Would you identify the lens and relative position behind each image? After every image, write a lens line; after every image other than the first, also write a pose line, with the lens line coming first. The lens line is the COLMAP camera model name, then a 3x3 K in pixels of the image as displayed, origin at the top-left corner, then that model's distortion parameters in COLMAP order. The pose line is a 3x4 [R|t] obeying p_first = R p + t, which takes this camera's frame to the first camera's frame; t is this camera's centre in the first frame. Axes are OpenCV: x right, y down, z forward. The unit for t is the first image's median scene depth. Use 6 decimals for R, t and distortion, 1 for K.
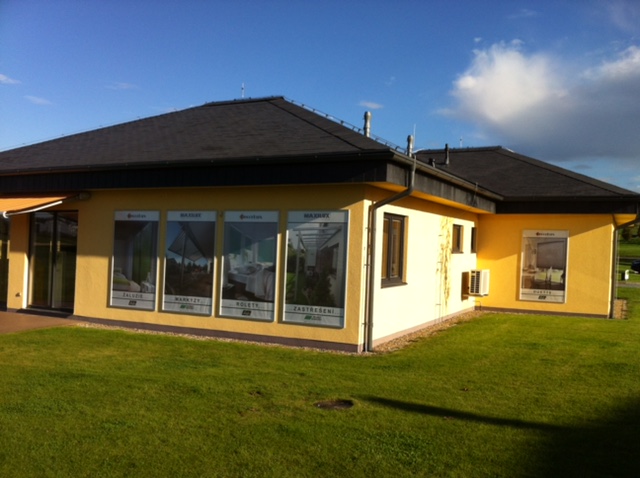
lens RADIAL K [[648.8, 0, 319.8], [0, 648.8, 239.1], [0, 0, 1]] dist [0.006732, 0.000000]
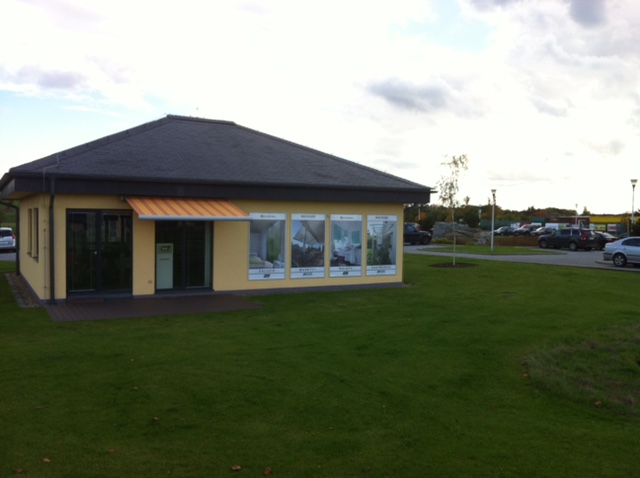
lens RADIAL K [[648.8, 0, 319.9], [0, 648.8, 239.0], [0, 0, 1]] dist [0.006732, 0.000000]
pose [[0.553682, -0.034024, 0.832033, -1.534690], [0.006791, 0.999316, 0.036346, -0.040097], [-0.832701, -0.014474, 0.553534, 0.095155]]
